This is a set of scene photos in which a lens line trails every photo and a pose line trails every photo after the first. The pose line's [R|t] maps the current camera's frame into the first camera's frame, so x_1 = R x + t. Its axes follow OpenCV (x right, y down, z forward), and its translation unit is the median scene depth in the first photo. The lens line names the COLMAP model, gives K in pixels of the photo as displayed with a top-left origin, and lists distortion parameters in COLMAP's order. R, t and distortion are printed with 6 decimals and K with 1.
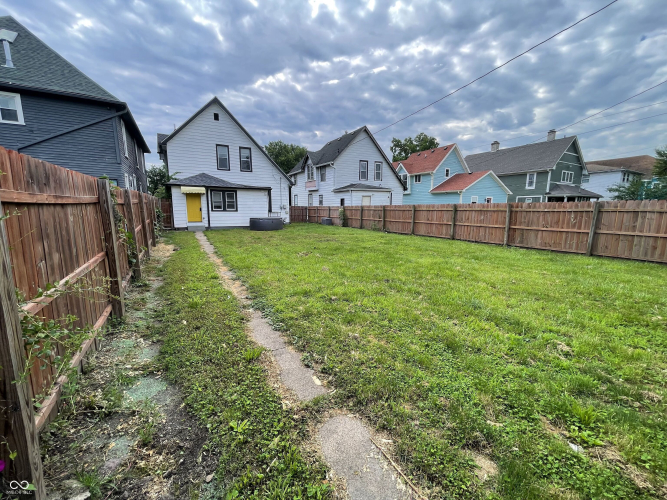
lens RADIAL K [[267.1, 0, 327.2], [0, 267.1, 246.4], [0, 0, 1]] dist [-0.001737, -0.000808]
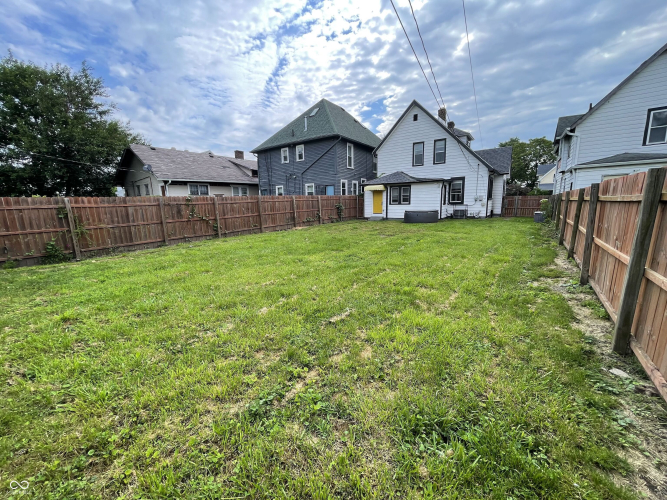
lens RADIAL K [[267.1, 0, 326.8], [0, 267.1, 255.7], [0, 0, 1]] dist [-0.001737, -0.000808]
pose [[0.430272, 0.155761, -0.889160, 0.533774], [-0.105459, 0.986929, 0.121855, -0.022062], [0.896518, 0.041339, 0.441074, 0.231746]]
